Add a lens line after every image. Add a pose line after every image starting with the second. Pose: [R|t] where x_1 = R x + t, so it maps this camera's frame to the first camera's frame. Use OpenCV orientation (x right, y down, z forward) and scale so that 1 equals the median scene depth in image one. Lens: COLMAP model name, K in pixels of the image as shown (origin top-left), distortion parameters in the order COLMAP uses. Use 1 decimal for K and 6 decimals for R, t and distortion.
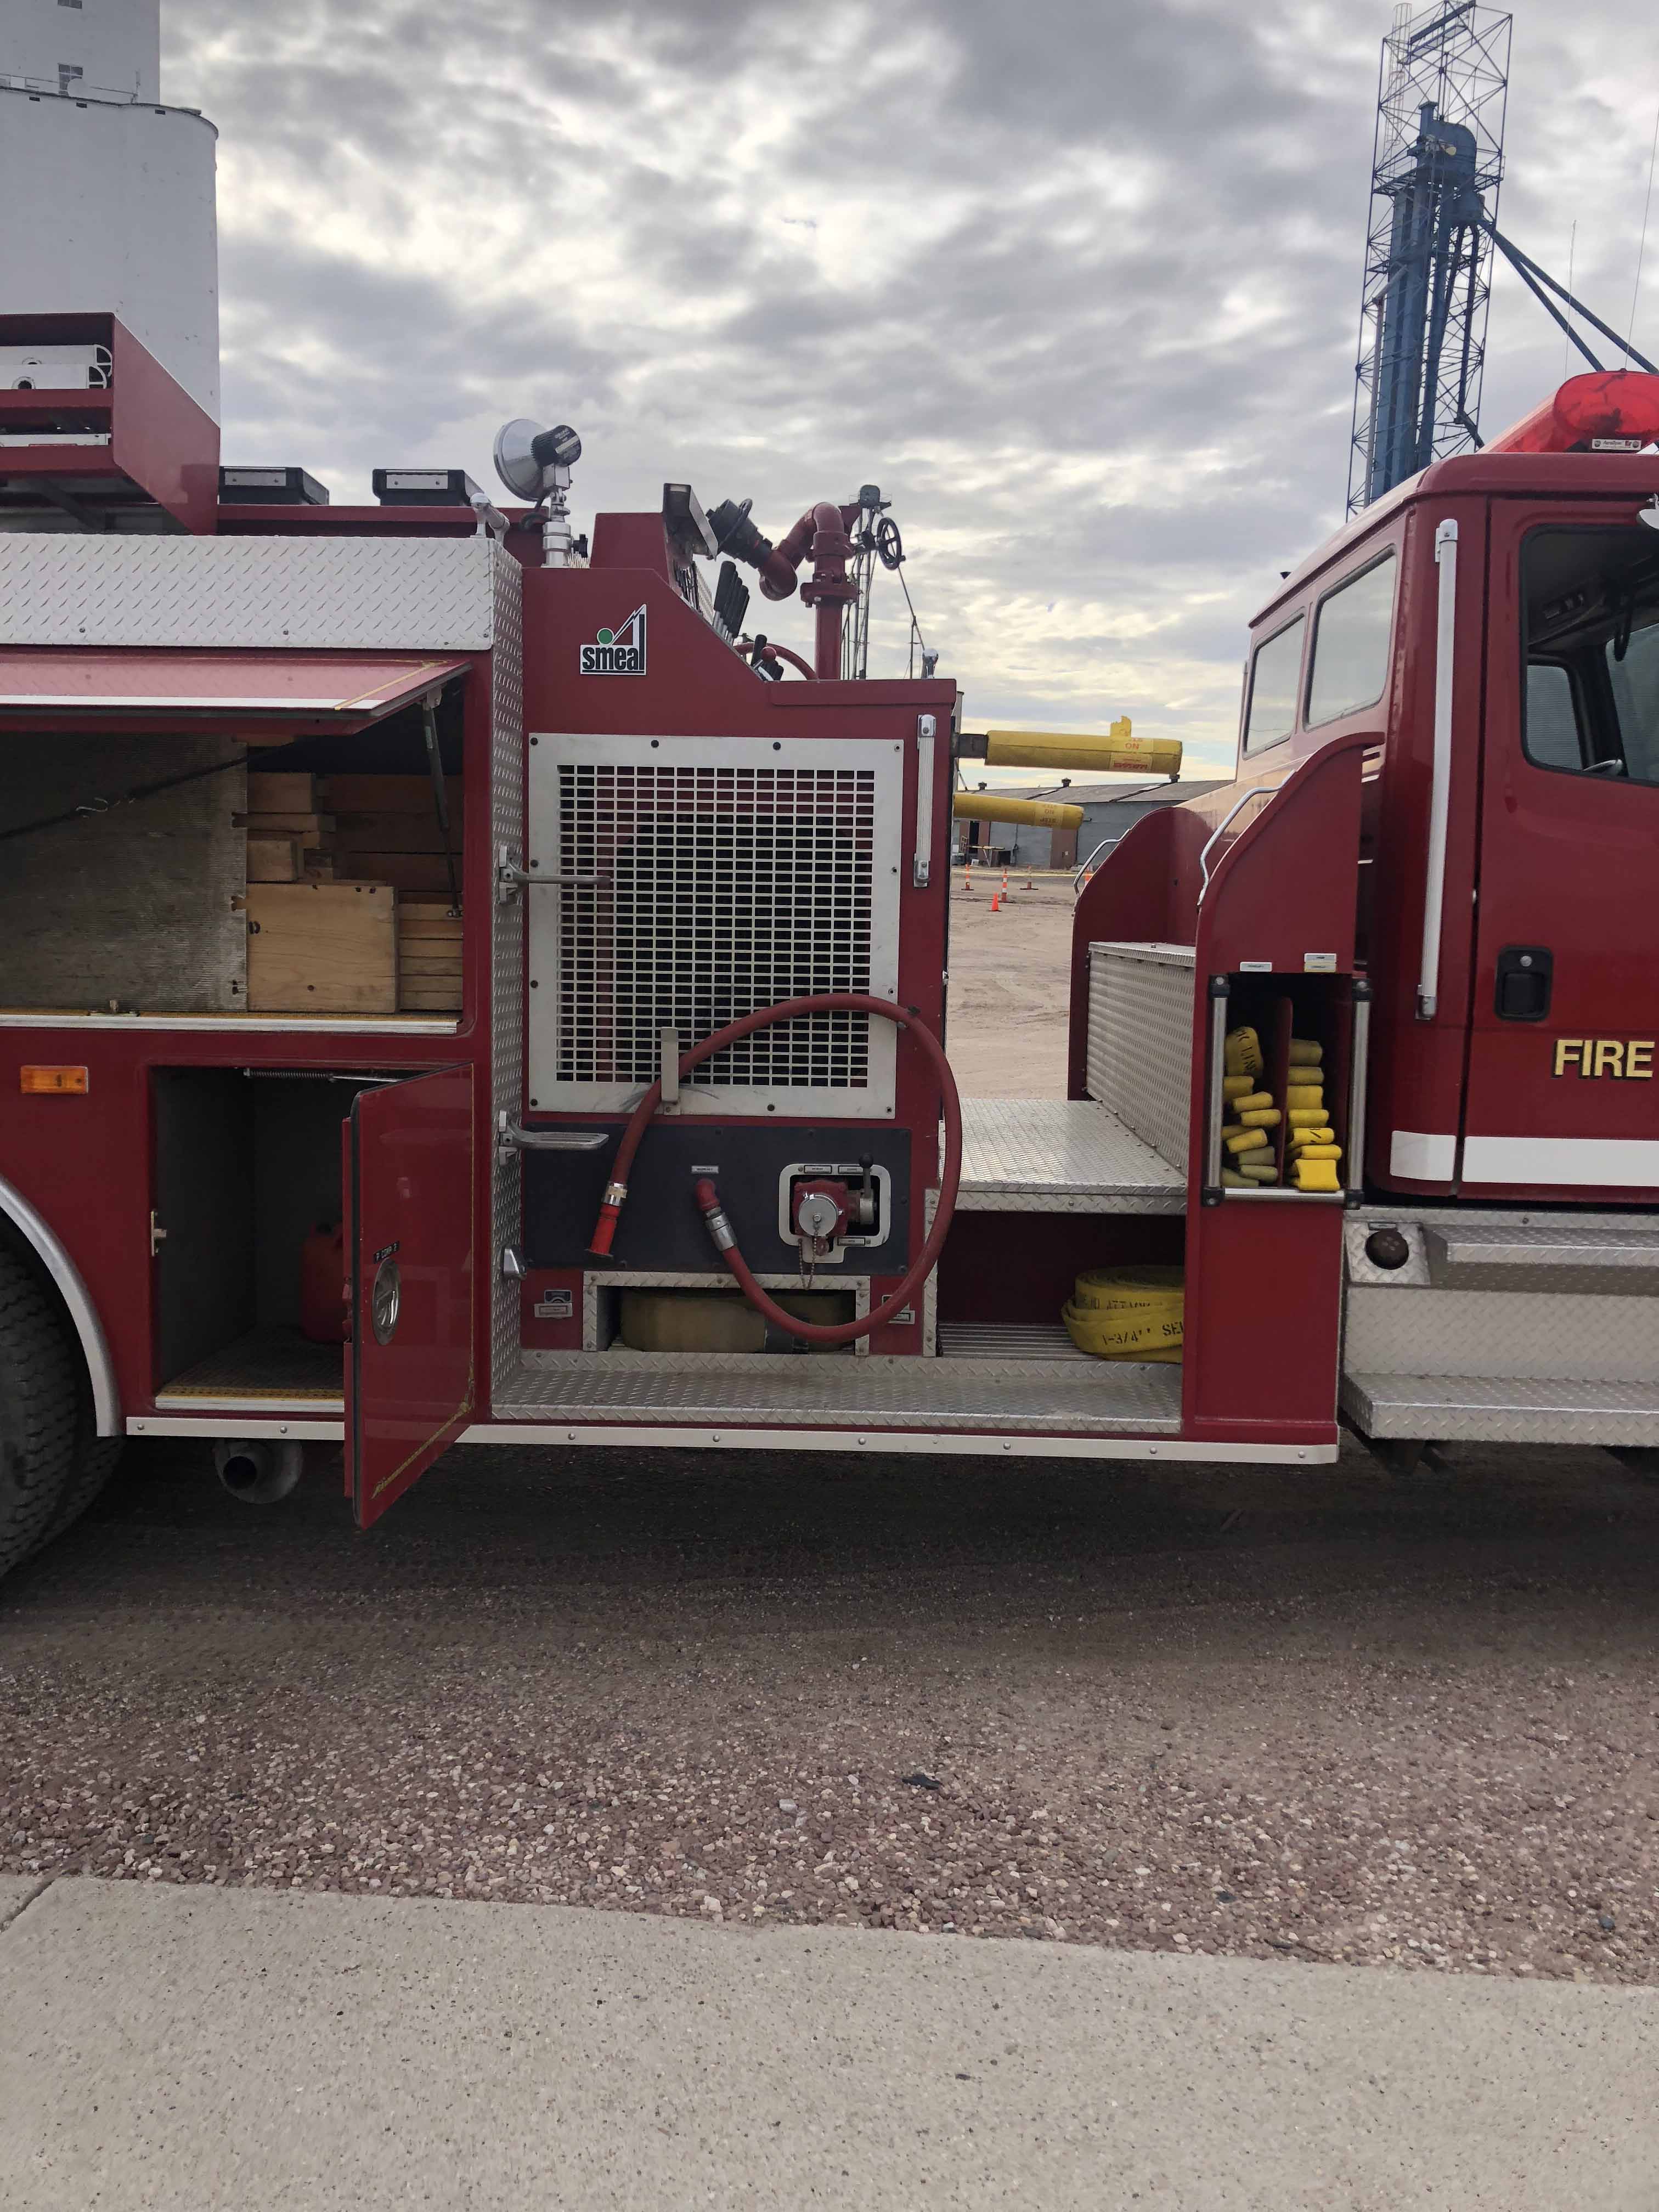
lens RADIAL K [[1826.0, 0, 847.2], [0, 1826.0, 1093.1], [0, 0, 1]] dist [0.051044, -0.049028]
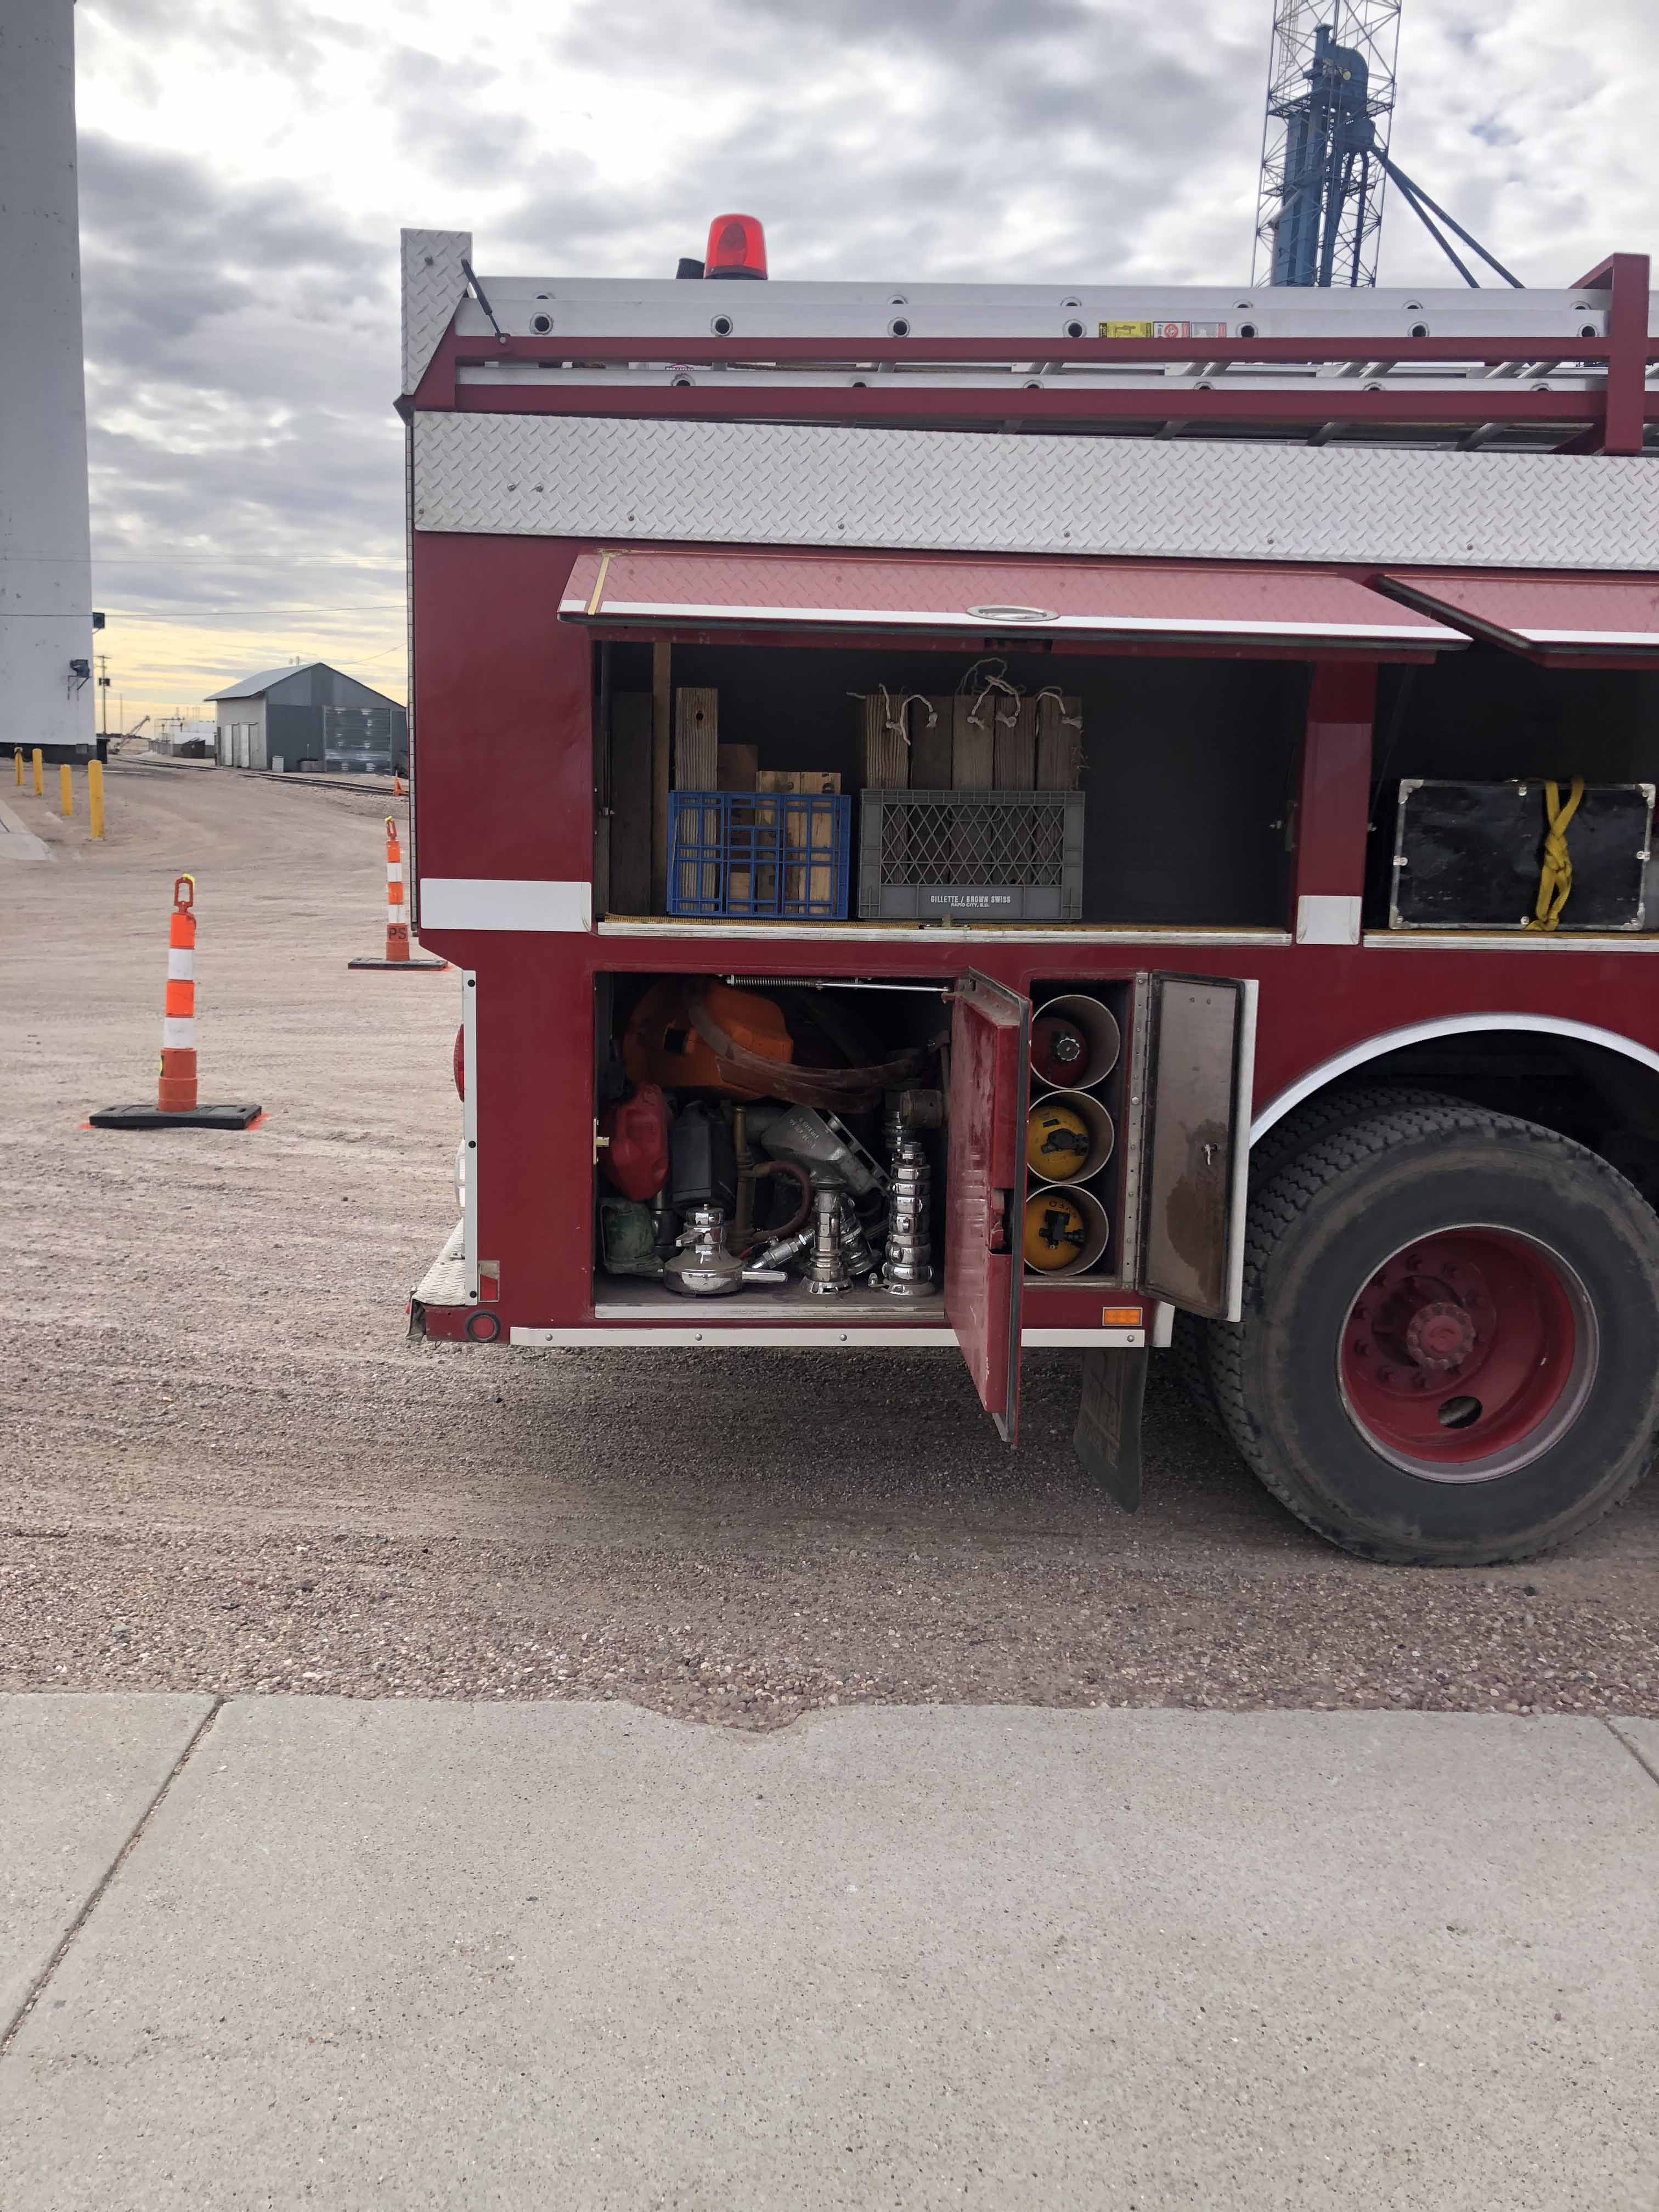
lens RADIAL K [[1826.0, 0, 813.4], [0, 1826.0, 1117.5], [0, 0, 1]] dist [0.051044, -0.049028]
pose [[0.994877, -0.012241, 0.100348, -0.416148], [0.006817, 0.998506, 0.054218, 0.011247], [-0.100862, -0.053257, 0.993474, -0.027926]]
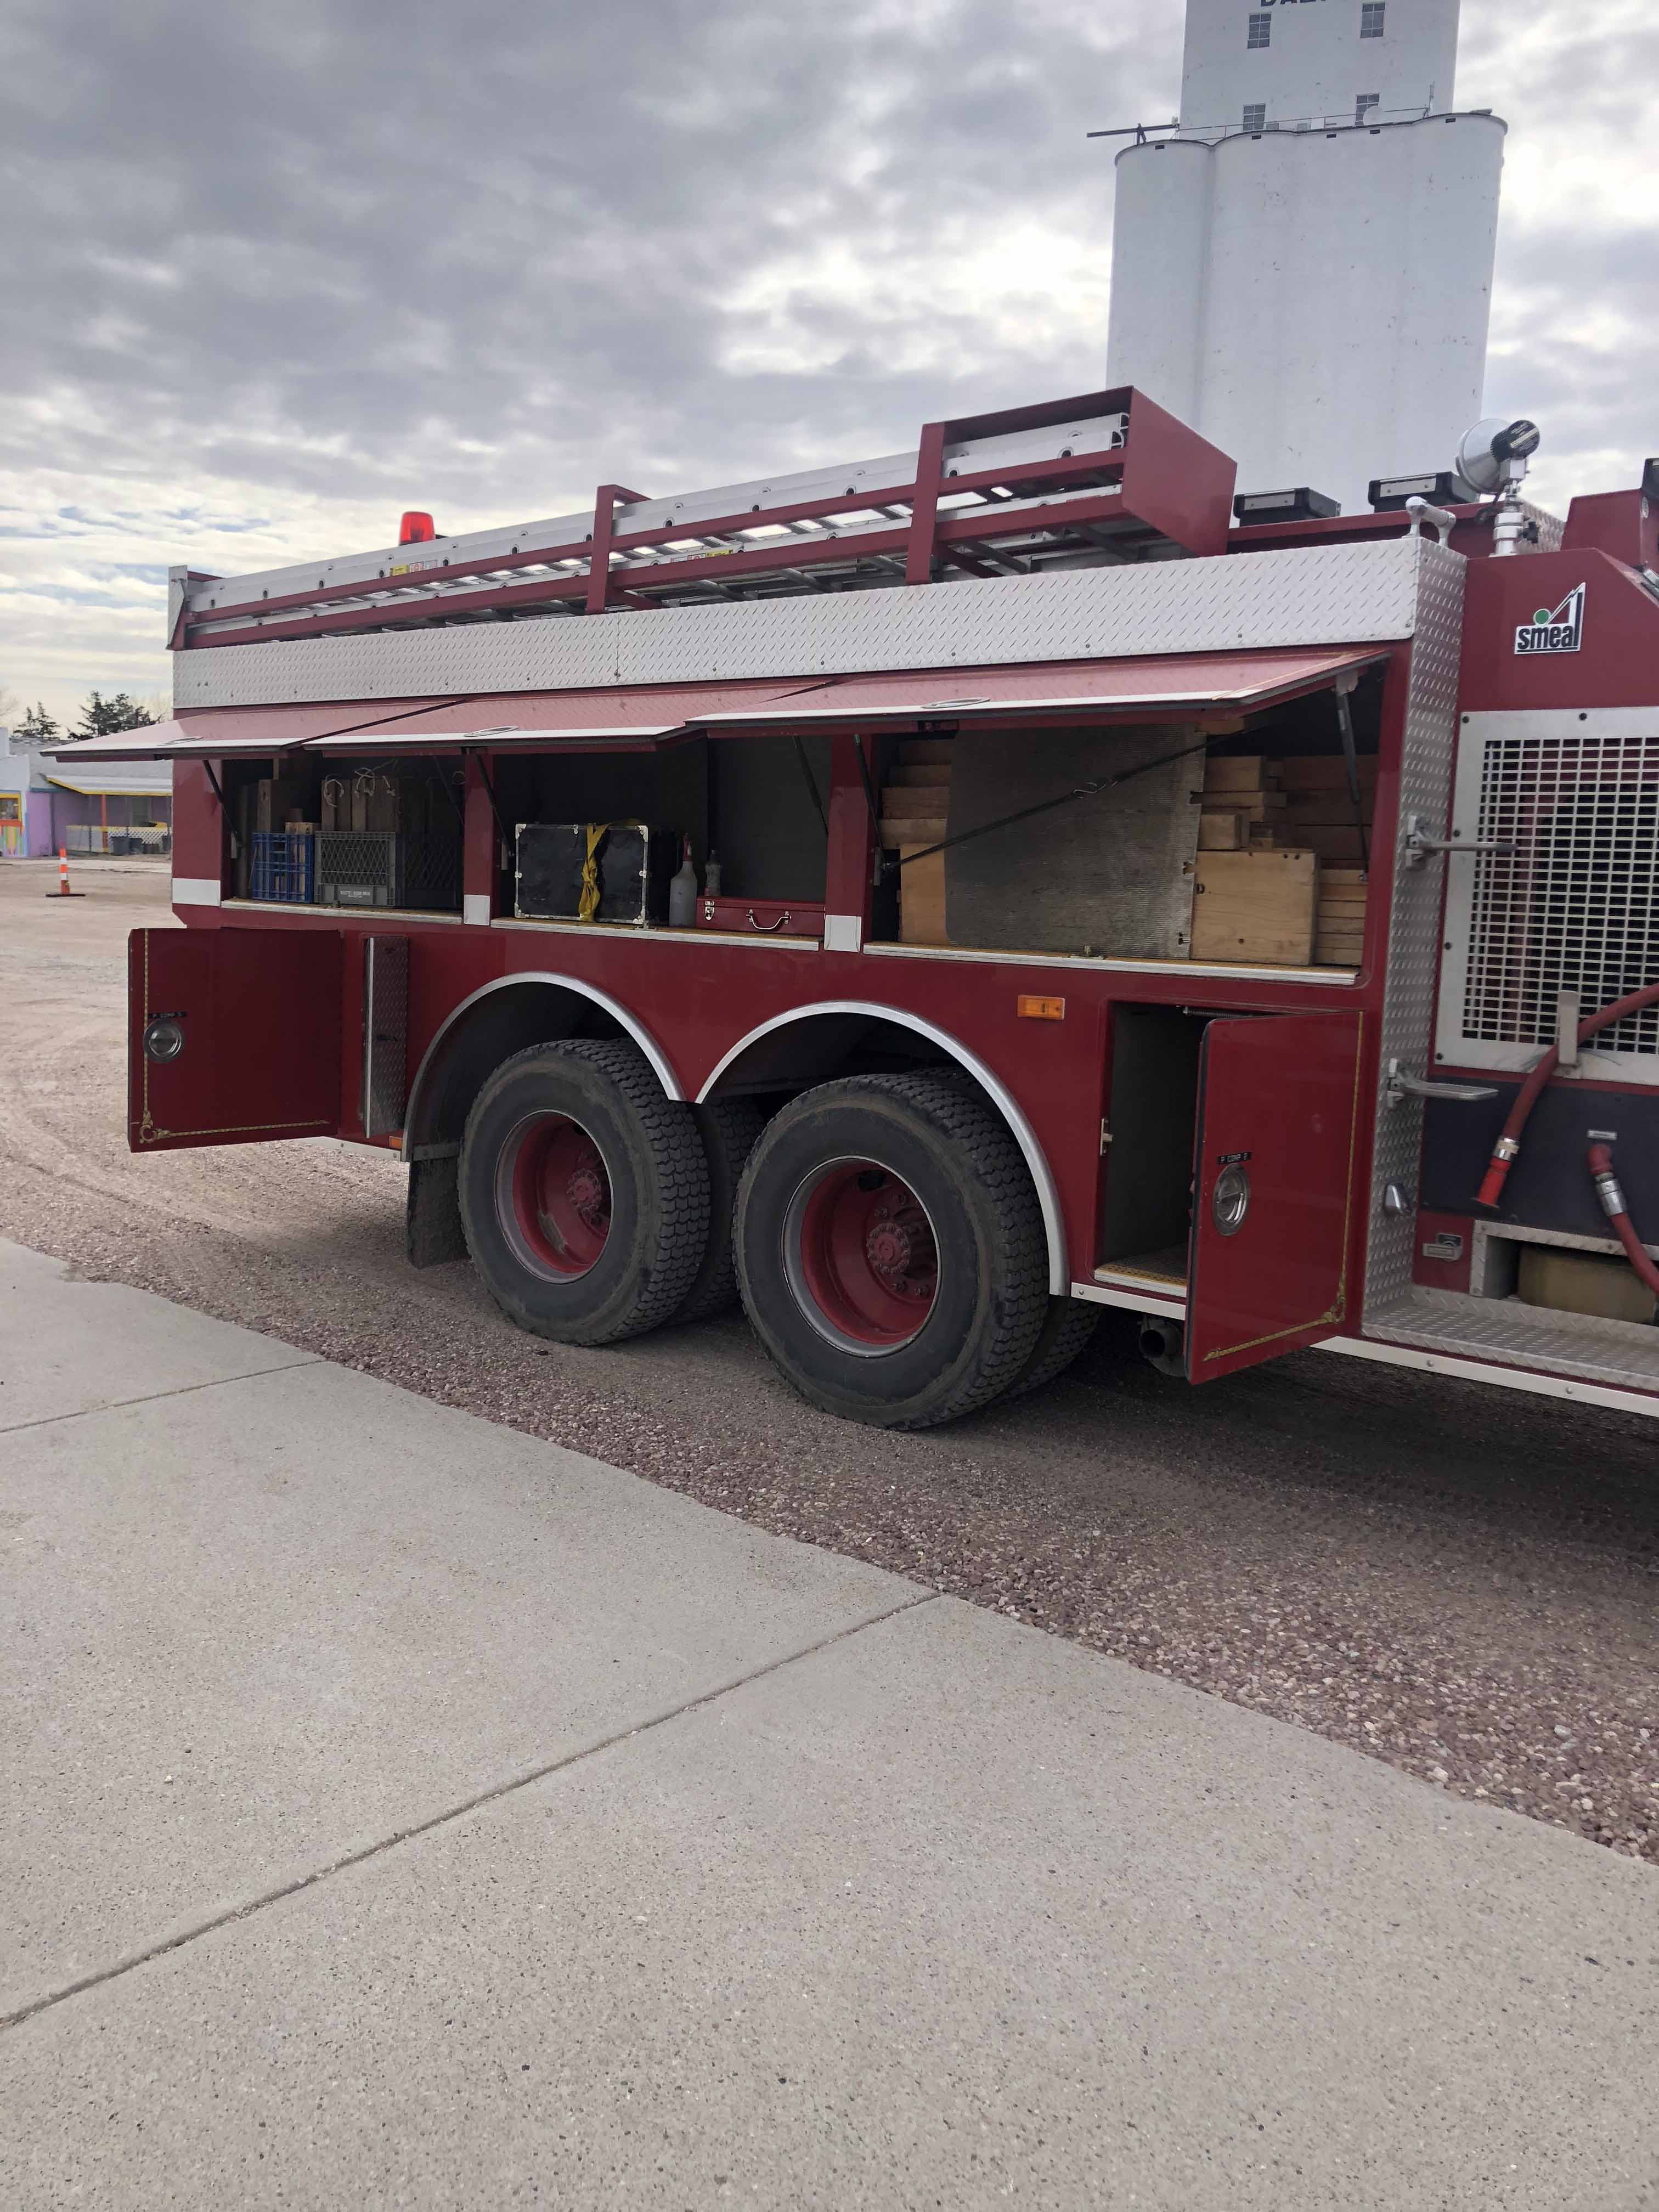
lens RADIAL K [[1826.0, 0, 824.3], [0, 1826.0, 1104.9], [0, 0, 1]] dist [0.051044, -0.049028]
pose [[0.794073, 0.088266, -0.601379, 0.191002], [-0.084095, 0.995839, 0.035122, 0.025635], [0.601977, 0.022684, 0.798191, -0.079716]]
